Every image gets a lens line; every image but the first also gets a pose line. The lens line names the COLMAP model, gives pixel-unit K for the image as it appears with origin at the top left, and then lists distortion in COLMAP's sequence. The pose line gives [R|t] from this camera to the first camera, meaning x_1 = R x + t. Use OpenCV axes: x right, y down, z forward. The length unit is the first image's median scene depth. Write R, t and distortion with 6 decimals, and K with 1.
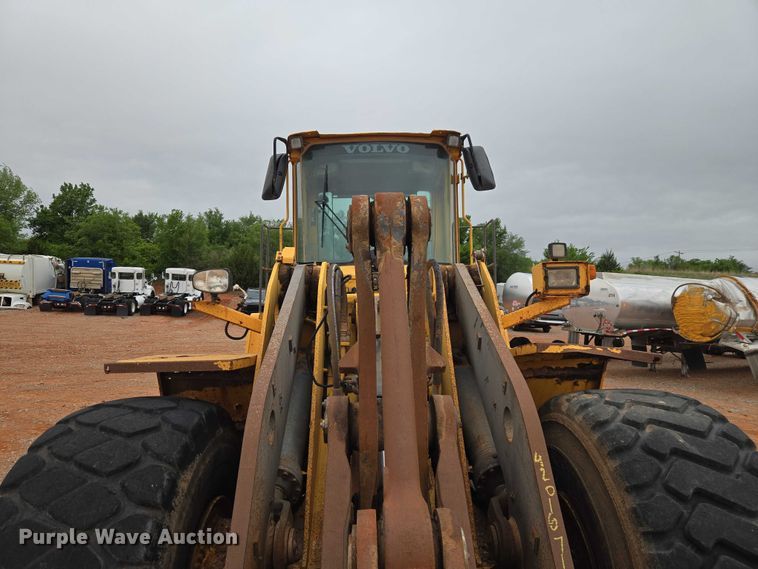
lens RADIAL K [[509.6, 0, 379.1], [0, 509.6, 284.9], [0, 0, 1]] dist [0.074467, -0.060498]
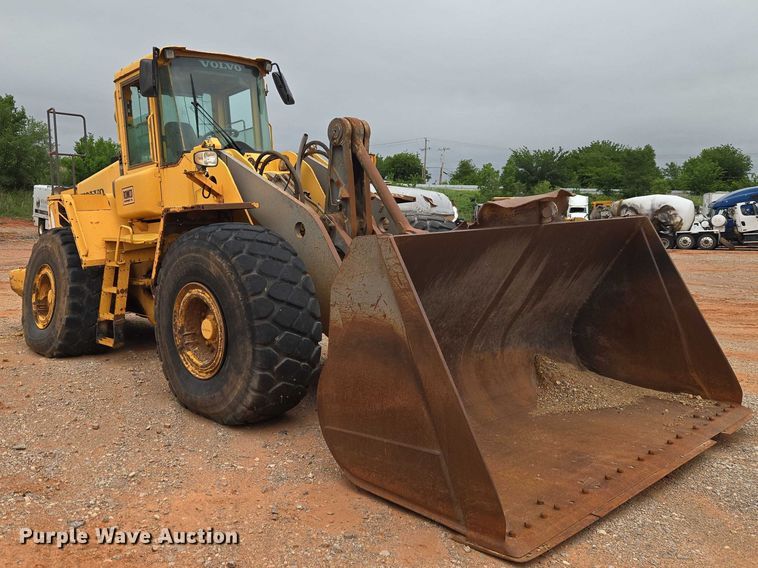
lens RADIAL K [[686.5, 0, 309.7], [0, 686.5, 262.0], [0, 0, 1]] dist [0.076757, 0.000000]
pose [[0.775502, -0.065894, 0.627897, -0.277812], [0.002730, 0.994879, 0.101034, 0.018428], [-0.631339, -0.076638, 0.771710, -0.165198]]
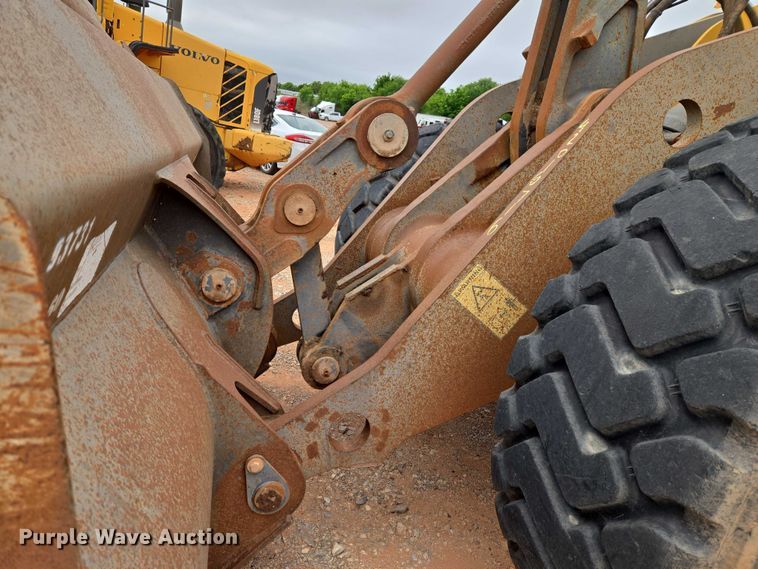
lens RADIAL K [[509.6, 0, 368.4], [0, 509.6, 284.7], [0, 0, 1]] dist [0.074467, -0.060498]
pose [[0.226913, 0.288230, -0.930287, 0.132345], [-0.118049, 0.956300, 0.267496, 0.049292], [0.966734, 0.049121, 0.251022, 0.058173]]
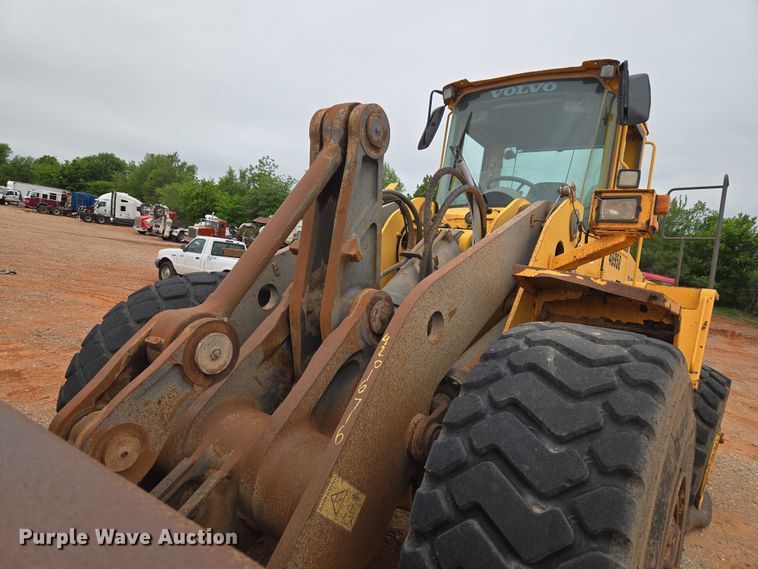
lens RADIAL K [[509.6, 0, 371.9], [0, 509.6, 286.4], [0, 0, 1]] dist [0.074467, -0.060498]
pose [[0.788164, 0.123243, -0.602999, 0.111250], [-0.112968, 0.992069, 0.055105, 0.021575], [0.605009, 0.024688, 0.795836, 0.018193]]
